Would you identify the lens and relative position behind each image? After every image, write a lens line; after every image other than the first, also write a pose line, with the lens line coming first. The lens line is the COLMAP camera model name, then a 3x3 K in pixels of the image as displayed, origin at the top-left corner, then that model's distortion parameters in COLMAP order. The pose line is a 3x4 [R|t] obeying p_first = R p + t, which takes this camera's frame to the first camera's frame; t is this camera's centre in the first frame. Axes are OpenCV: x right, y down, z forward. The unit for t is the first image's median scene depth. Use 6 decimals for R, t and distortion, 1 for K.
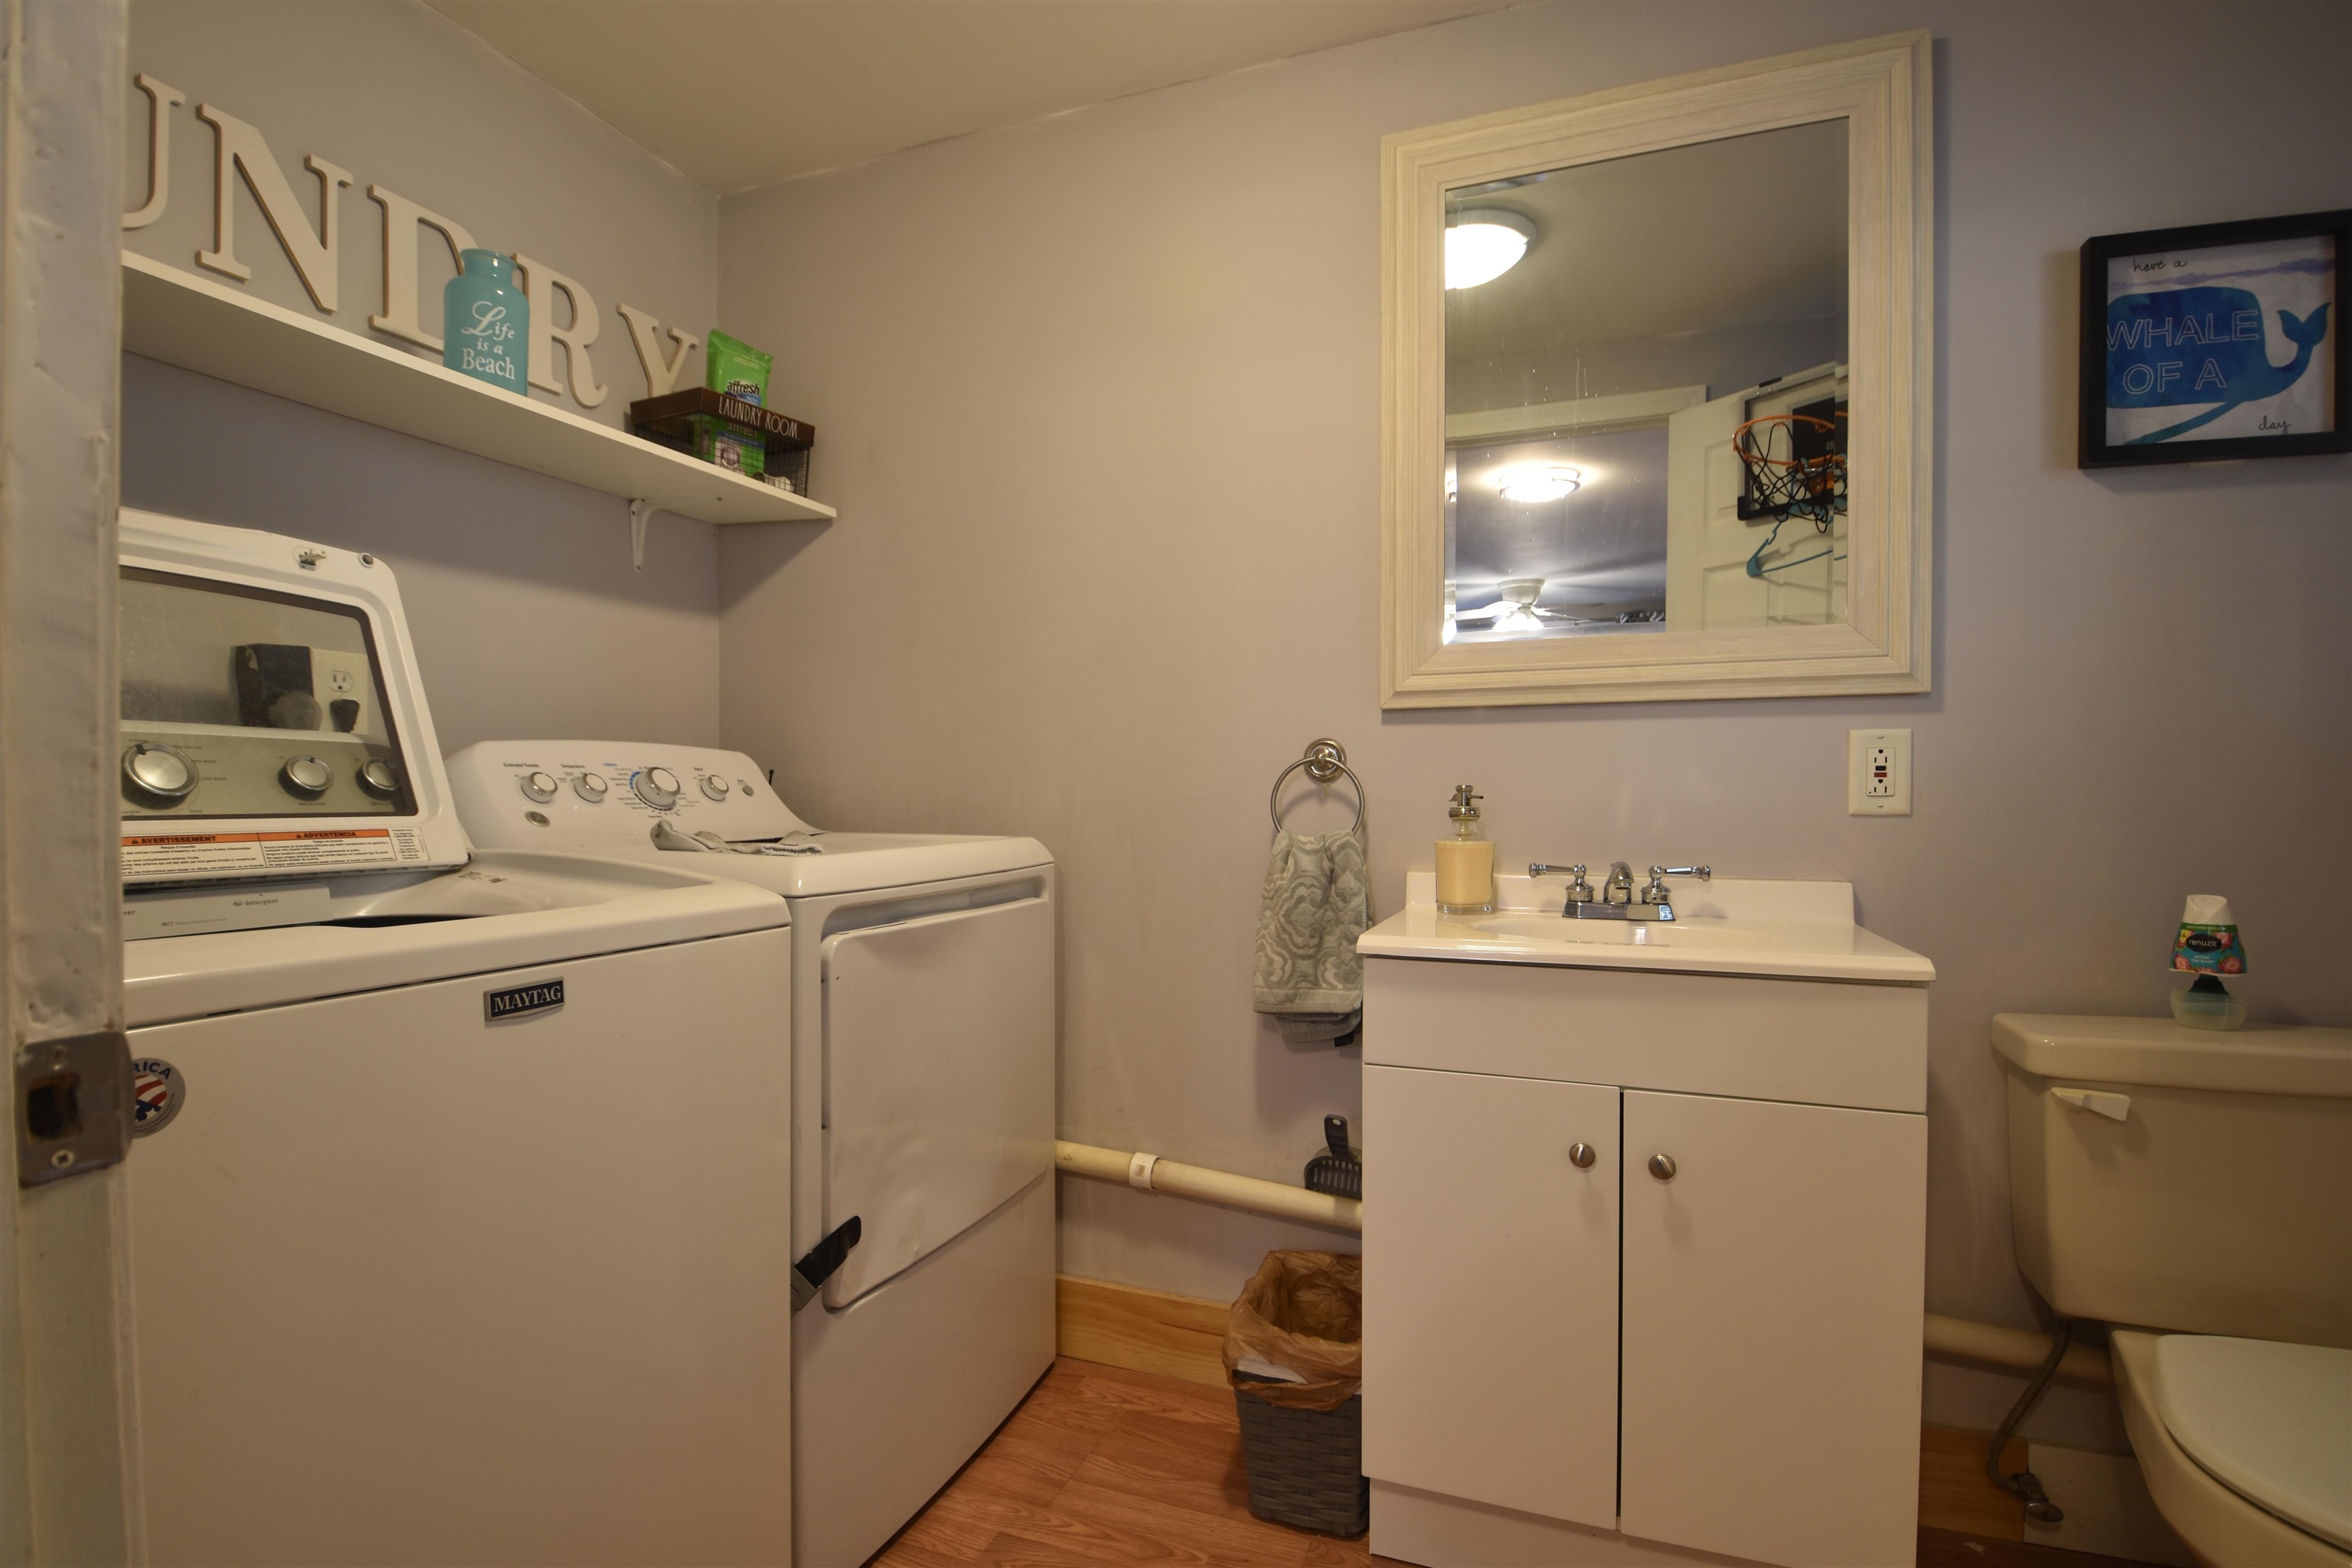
lens RADIAL K [[1017.7, 0, 1222.3], [0, 1017.7, 800.5], [0, 0, 1]] dist [-0.001091, 0.000070]
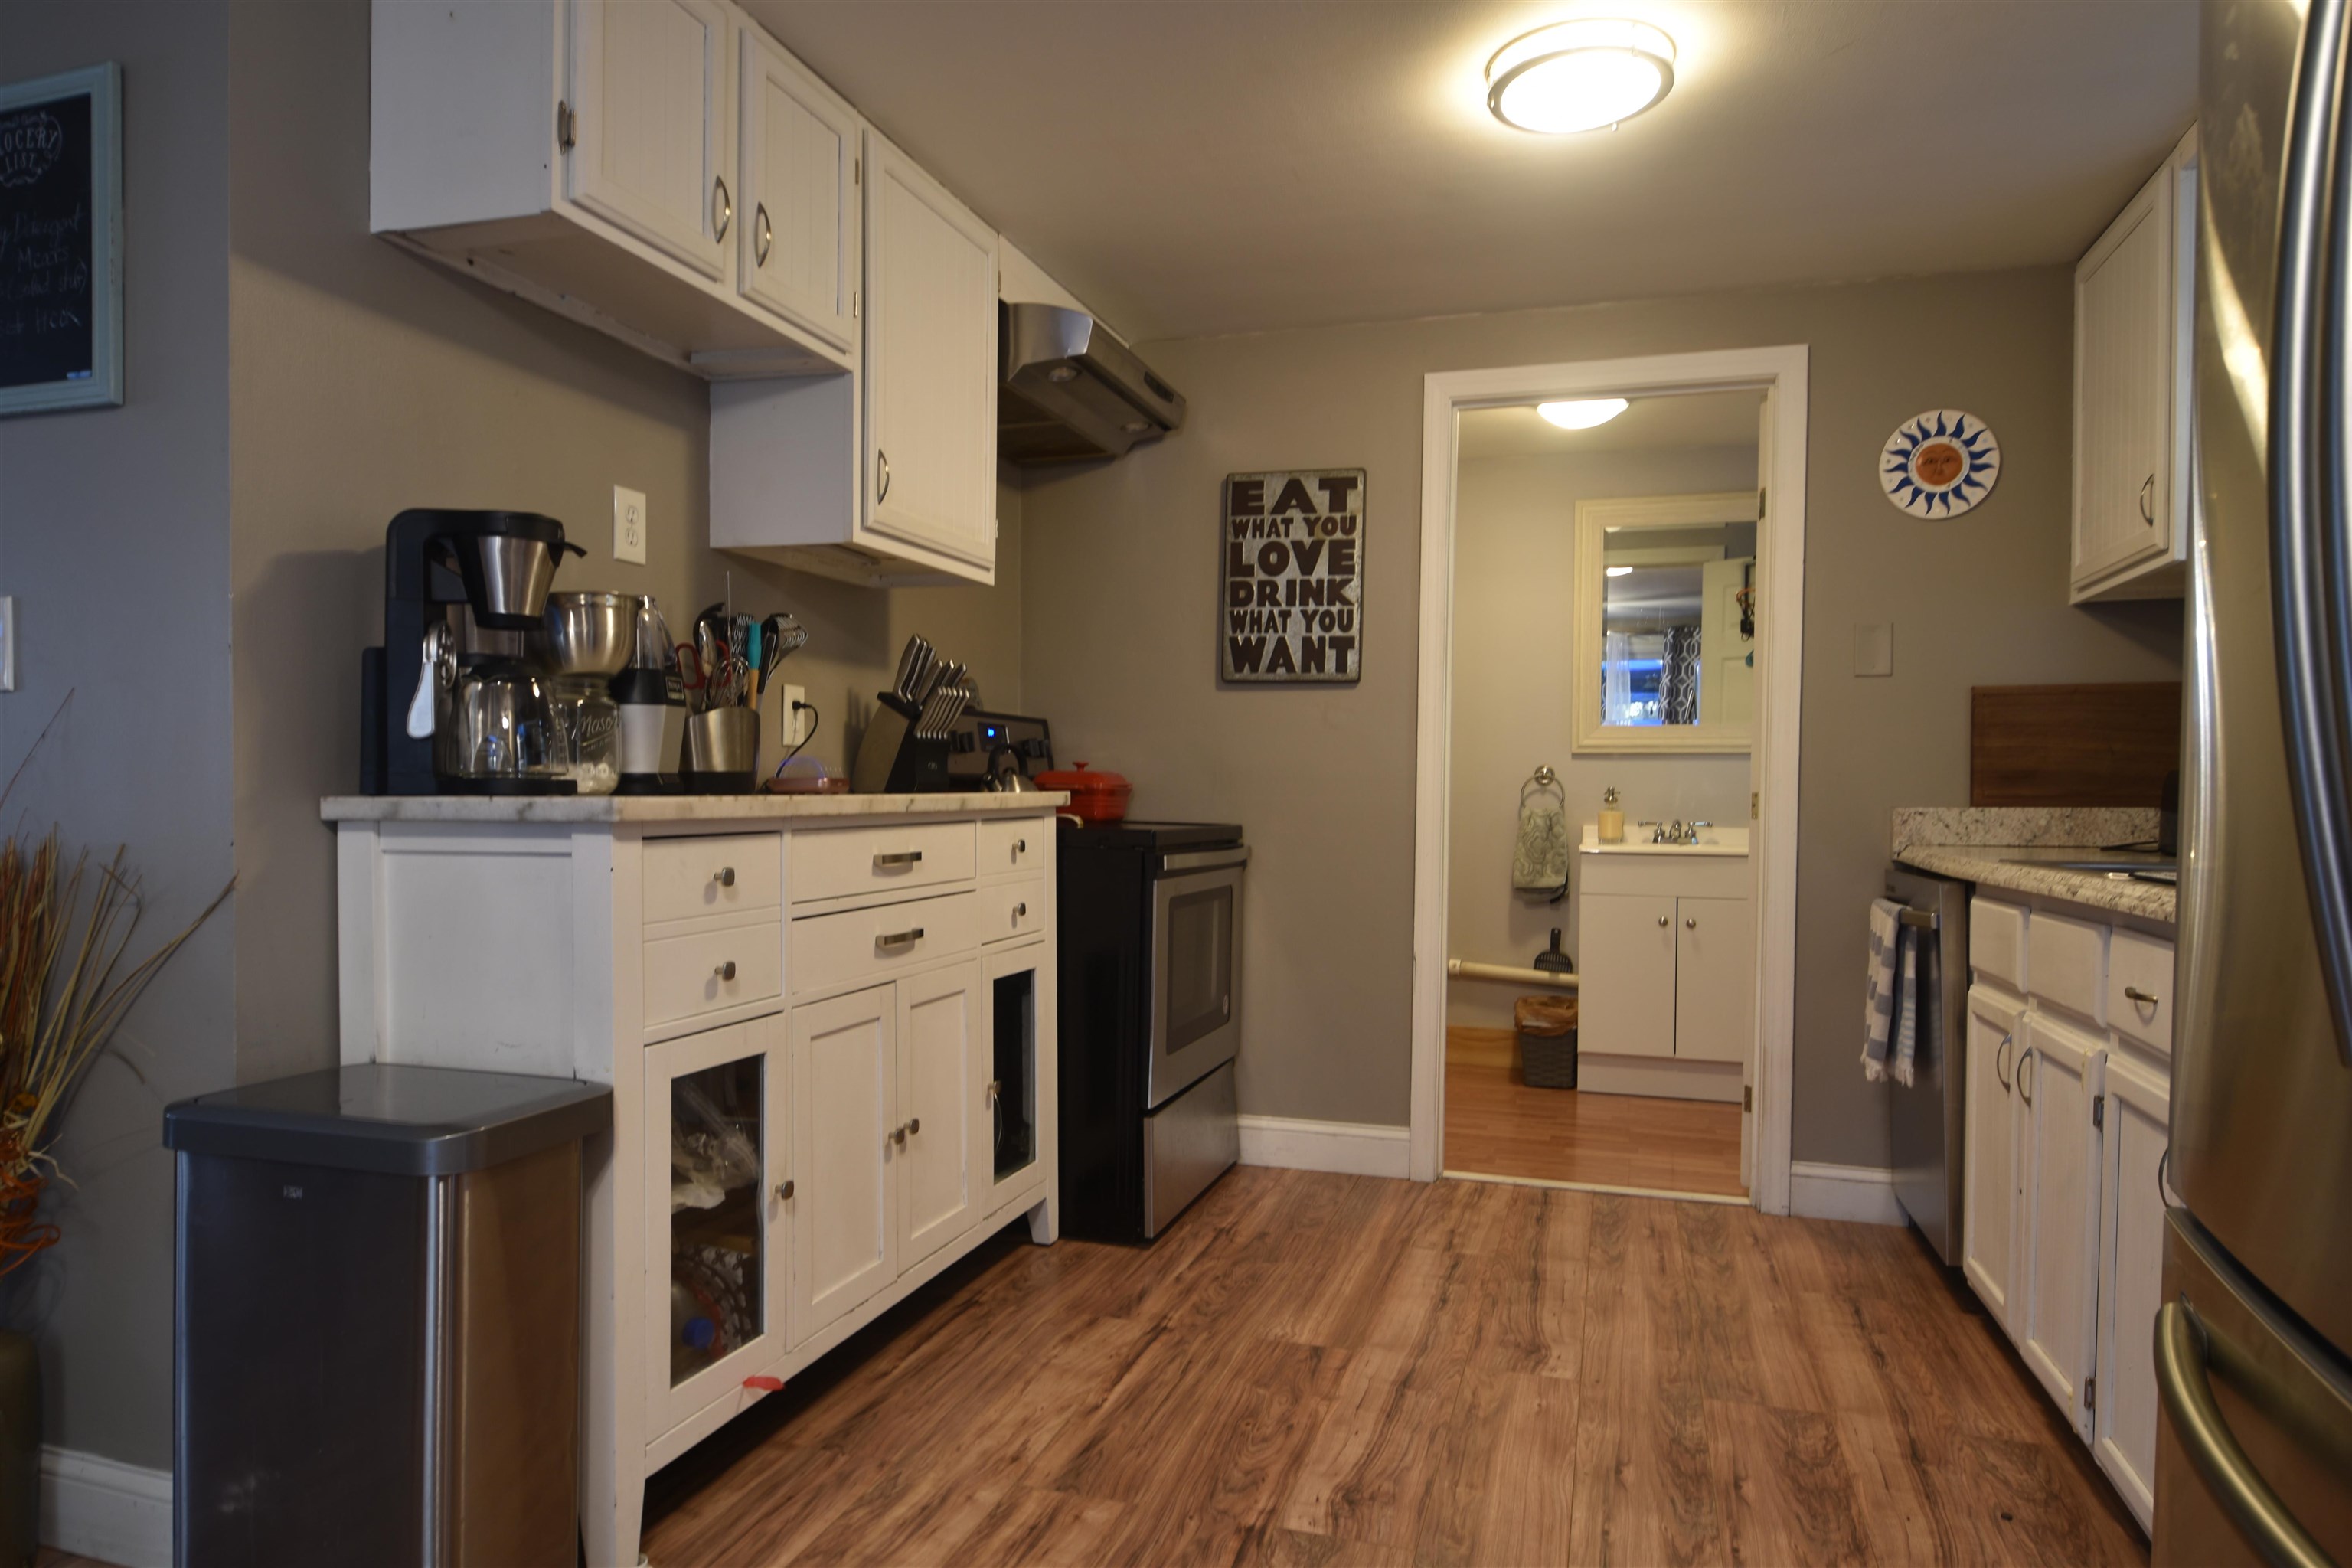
lens RADIAL K [[1477.8, 0, 1176.0], [0, 1477.8, 784.0], [0, 0, 1]] dist [0.000094, 0.000086]
pose [[0.998232, 0.010166, 0.058561, -0.917397], [-0.010090, 0.999948, -0.001586, -0.007742], [-0.058574, 0.000992, 0.998283, -2.230251]]
